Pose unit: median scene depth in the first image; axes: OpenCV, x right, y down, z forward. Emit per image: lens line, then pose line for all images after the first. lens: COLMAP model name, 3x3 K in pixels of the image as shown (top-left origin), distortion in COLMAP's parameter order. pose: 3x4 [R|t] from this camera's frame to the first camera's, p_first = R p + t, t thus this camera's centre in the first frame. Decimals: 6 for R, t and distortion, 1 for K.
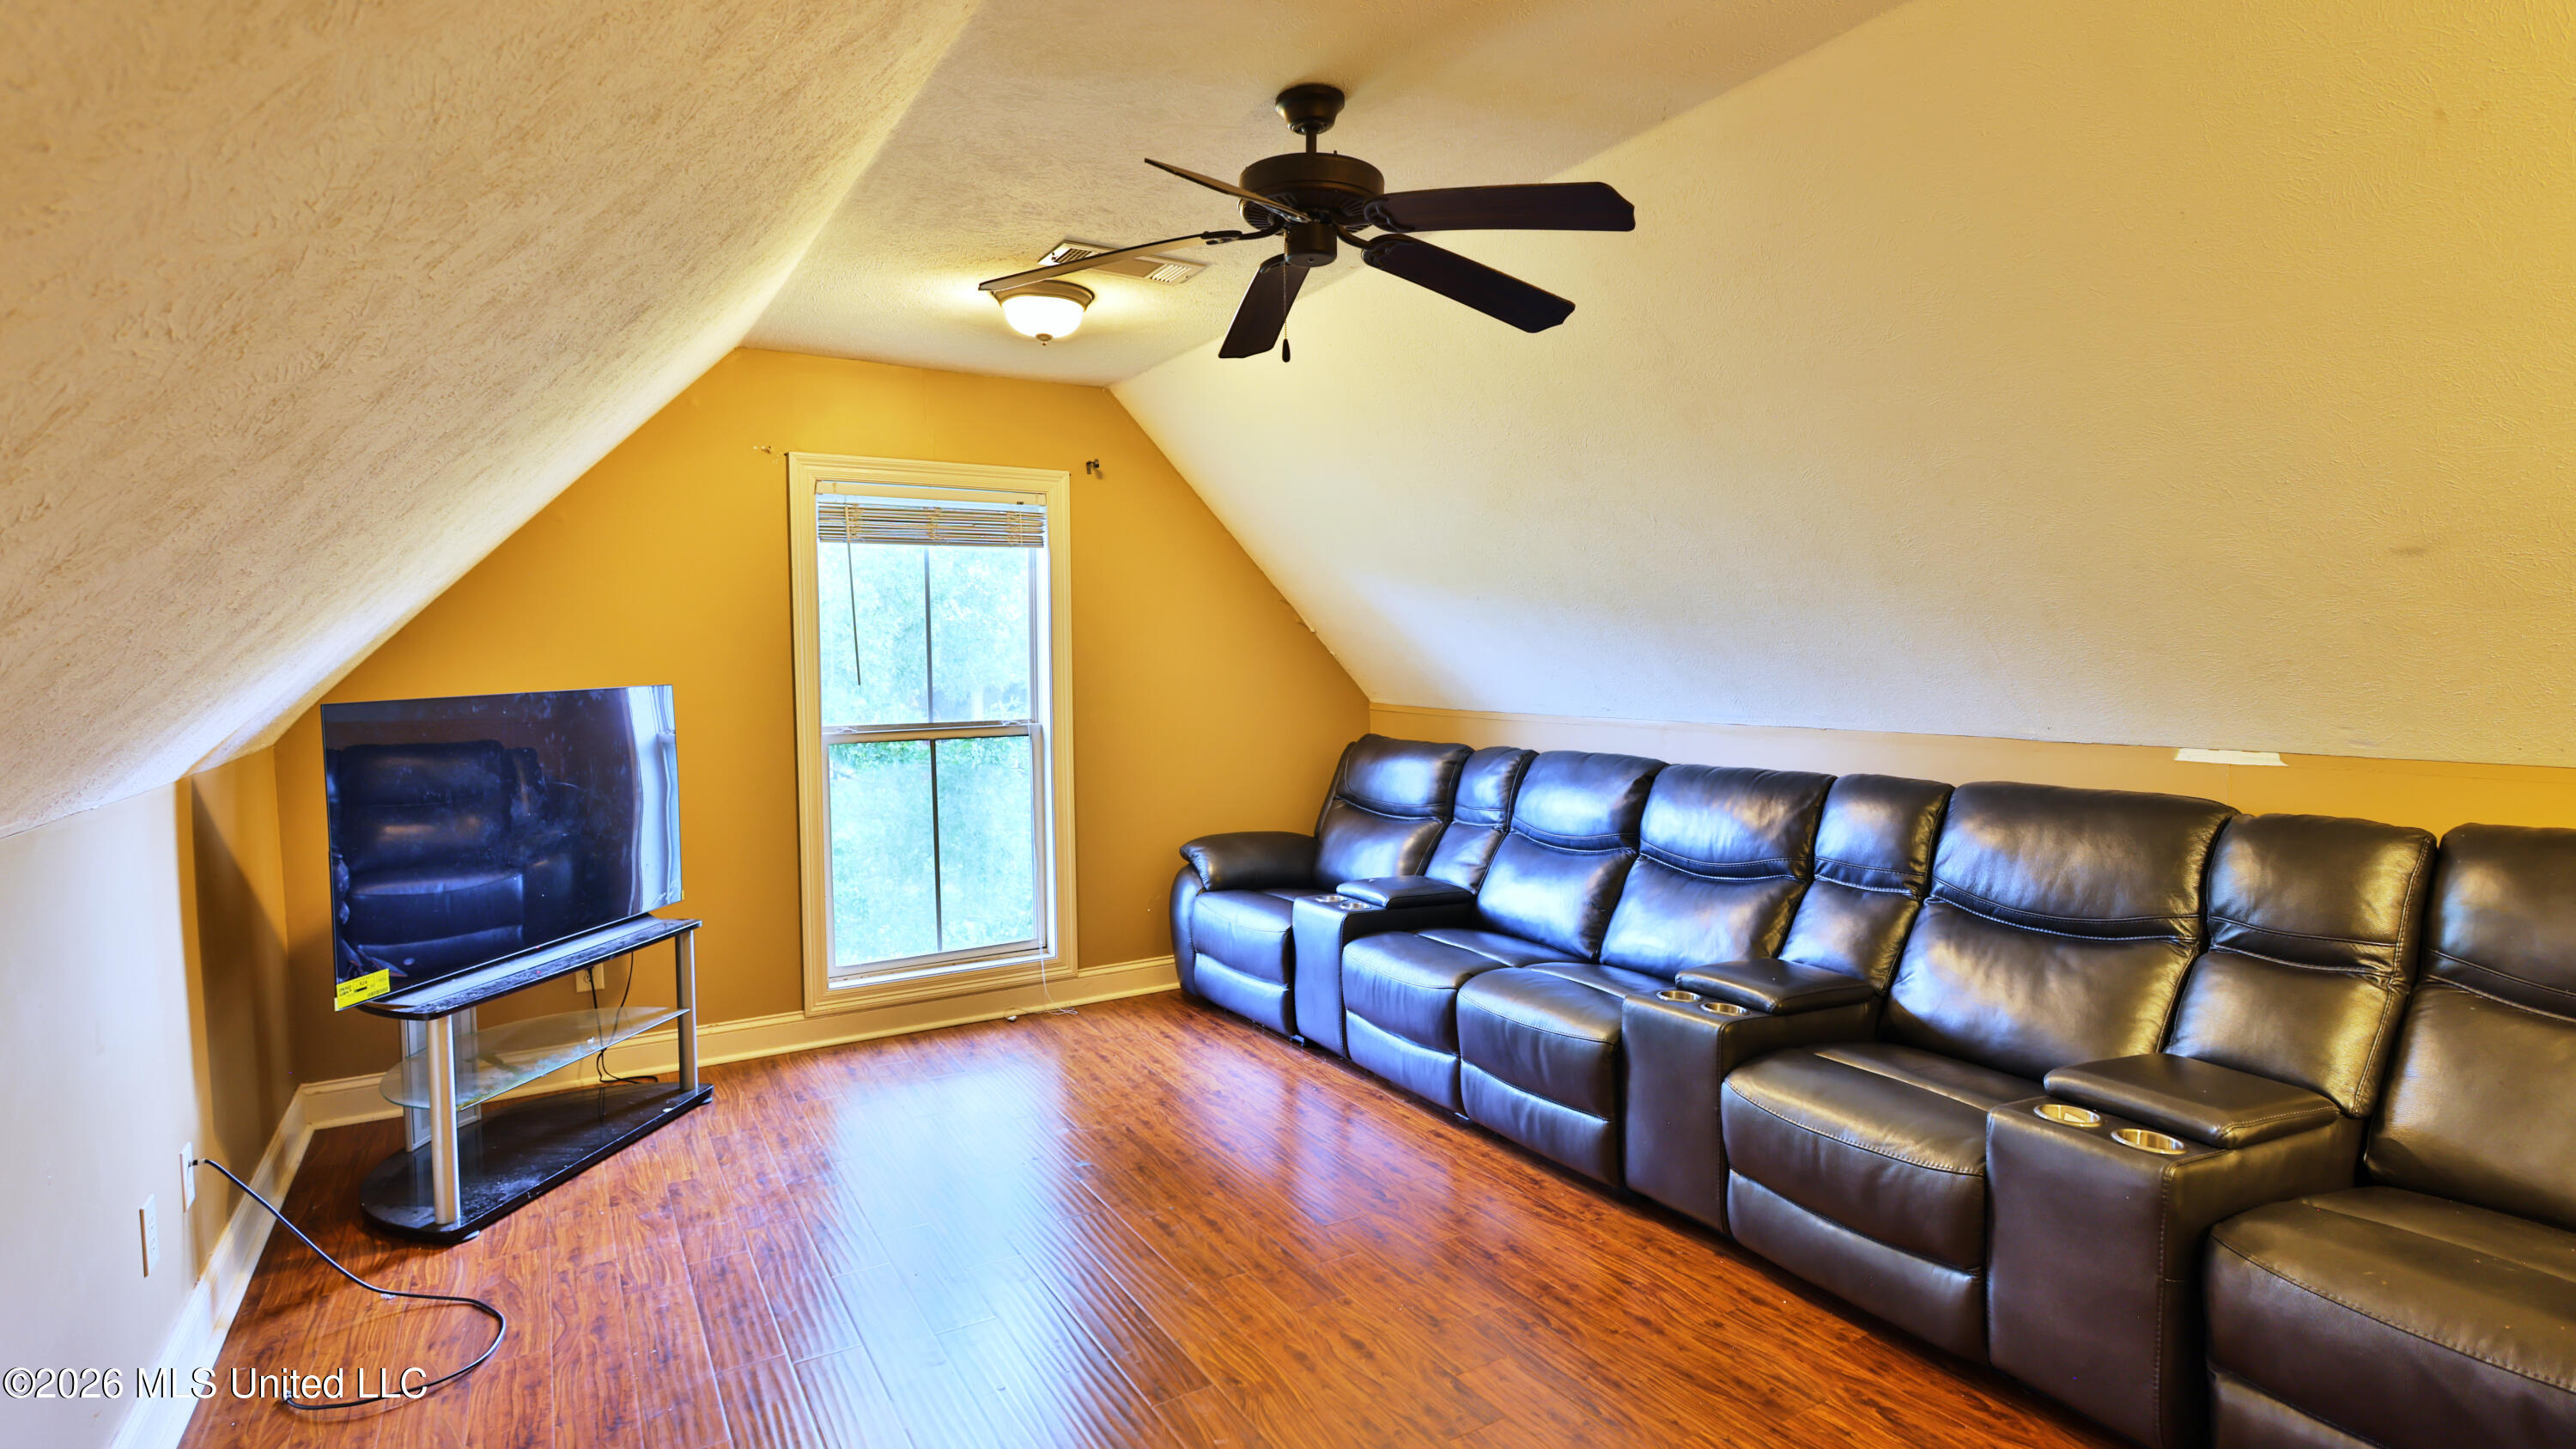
lens RADIAL K [[1254.7, 0, 1285.0], [0, 1254.7, 716.9], [0, 0, 1]] dist [-0.000564, 0.000115]
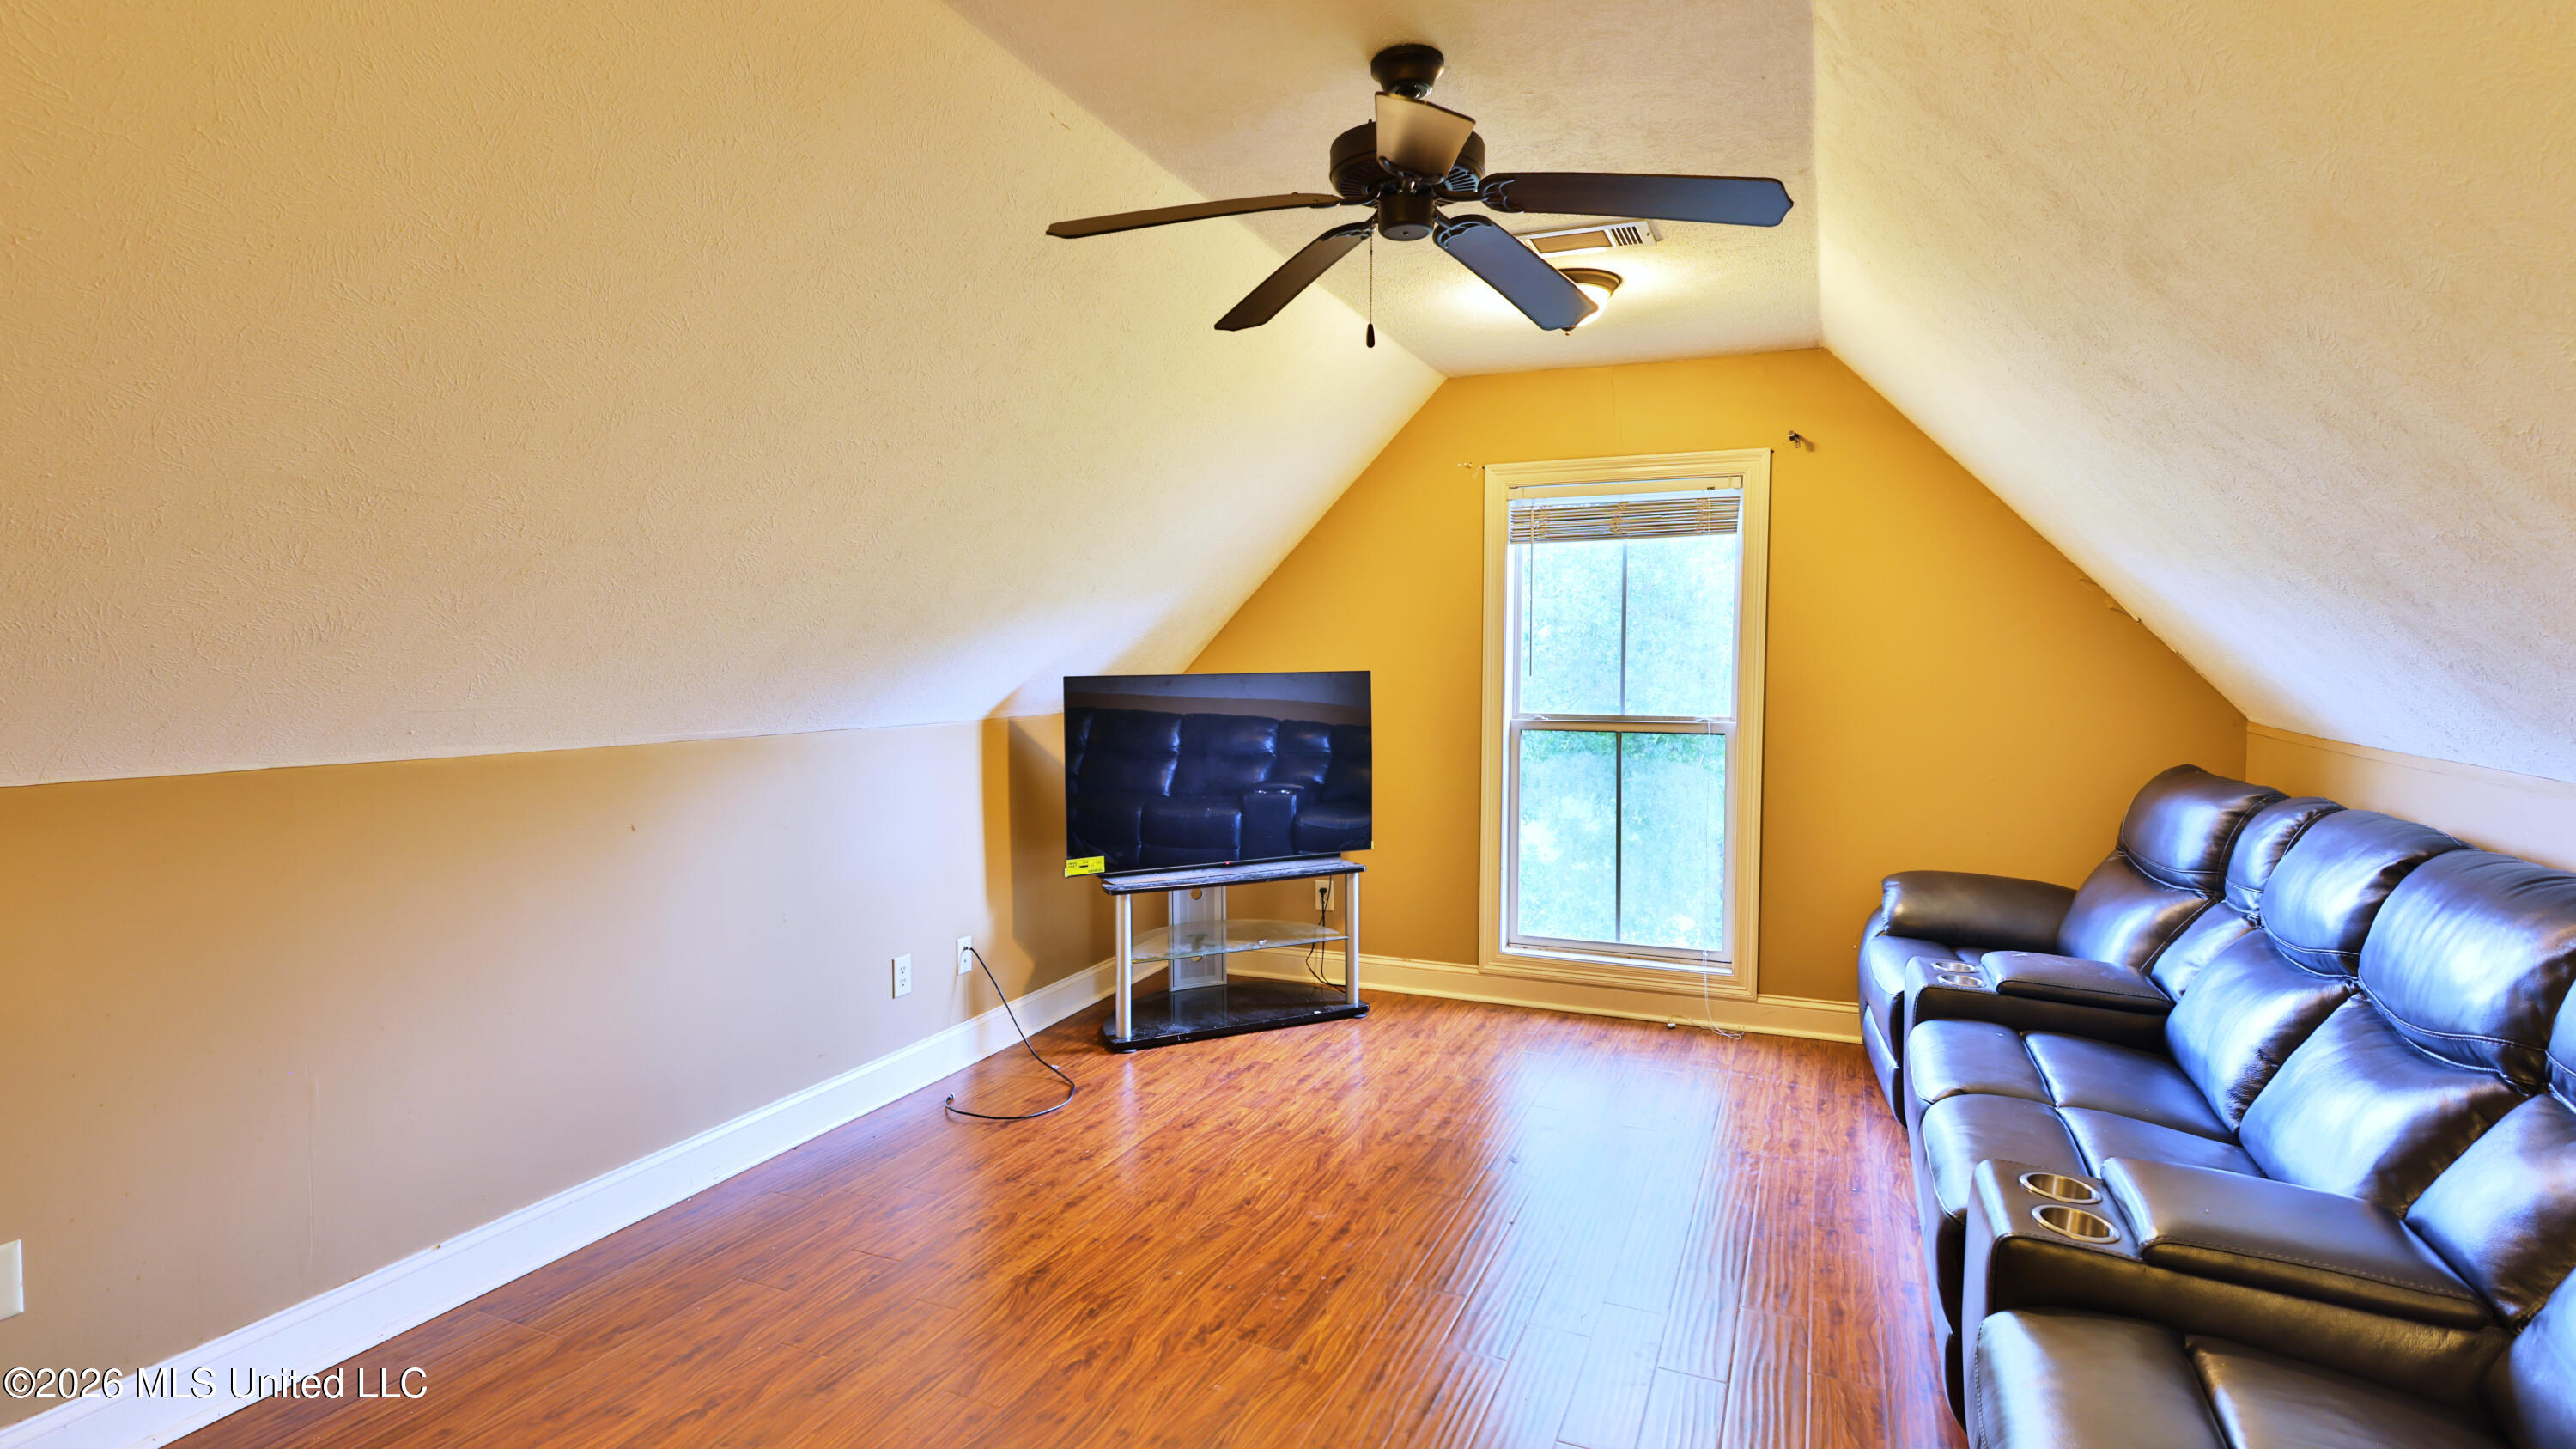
lens RADIAL K [[1244.3, 0, 1298.5], [0, 1244.3, 736.1], [0, 0, 1]] dist [0.026128, -0.000022]
pose [[0.595285, 0.062613, -0.801071, 0.390358], [-0.048859, 0.997935, 0.041693, -0.008706], [0.802027, 0.014321, 0.597115, 0.203222]]
